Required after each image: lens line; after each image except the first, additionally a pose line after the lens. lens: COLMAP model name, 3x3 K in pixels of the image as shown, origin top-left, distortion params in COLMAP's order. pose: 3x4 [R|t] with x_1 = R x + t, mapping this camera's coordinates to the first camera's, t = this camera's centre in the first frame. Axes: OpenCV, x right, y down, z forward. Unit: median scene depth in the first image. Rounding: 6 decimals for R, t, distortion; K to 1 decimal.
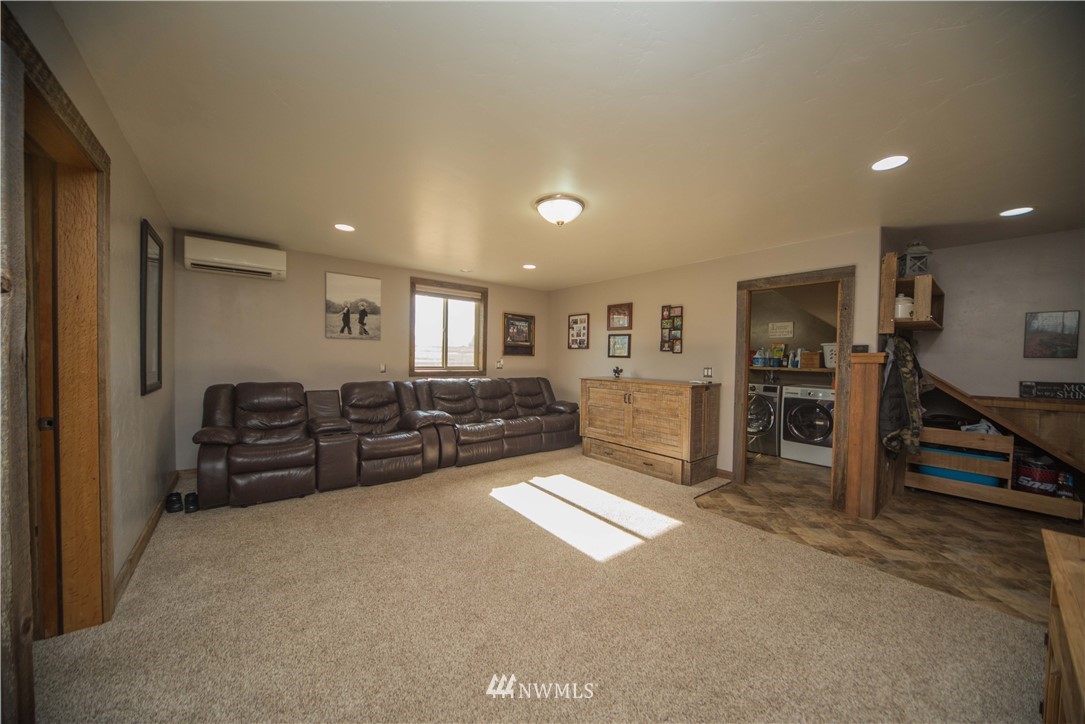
lens RADIAL K [[376.2, 0, 542.4], [0, 376.2, 365.6], [0, 0, 1]] dist [-0.016086, 0.001067]
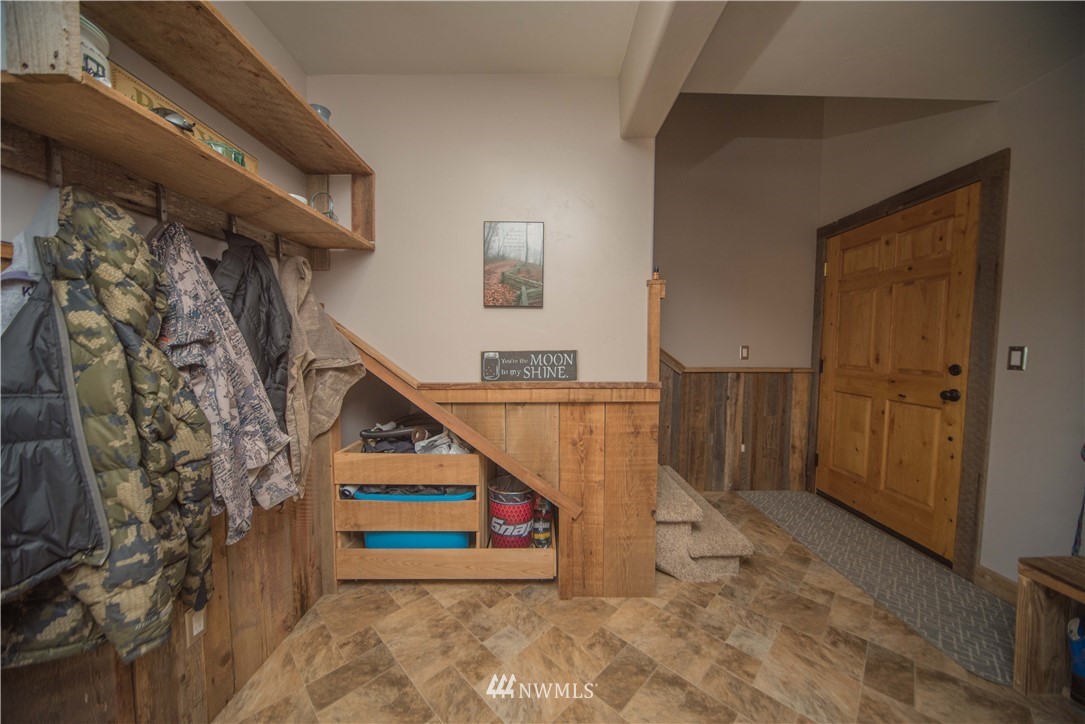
lens RADIAL K [[376.2, 0, 545.3], [0, 376.2, 368.3], [0, 0, 1]] dist [-0.016086, 0.001067]
pose [[0.621761, -0.064140, 0.780576, 0.741226], [0.025905, 0.997780, 0.061352, 0.028464], [-0.782778, -0.017925, 0.622043, 0.466670]]
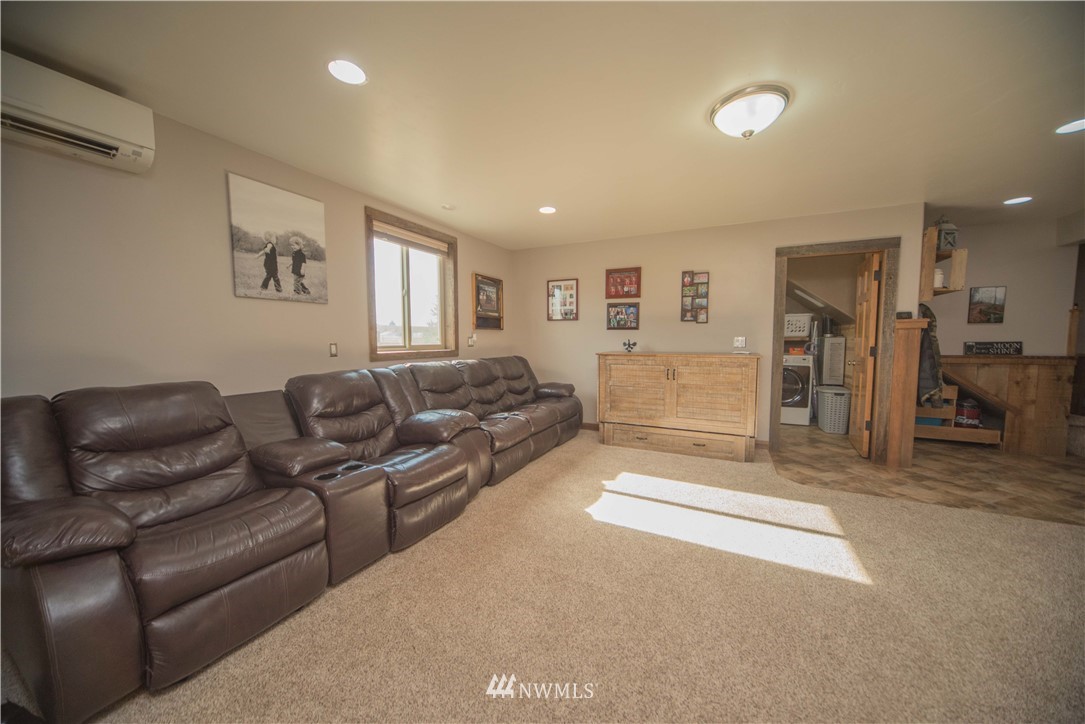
lens RADIAL K [[376.2, 0, 543.1], [0, 376.2, 366.1], [0, 0, 1]] dist [-0.016086, 0.001067]
pose [[0.910072, -0.050353, 0.411380, -0.439446], [0.026725, 0.997656, 0.062993, 0.004949], [-0.413588, -0.046334, 0.909284, 0.350299]]
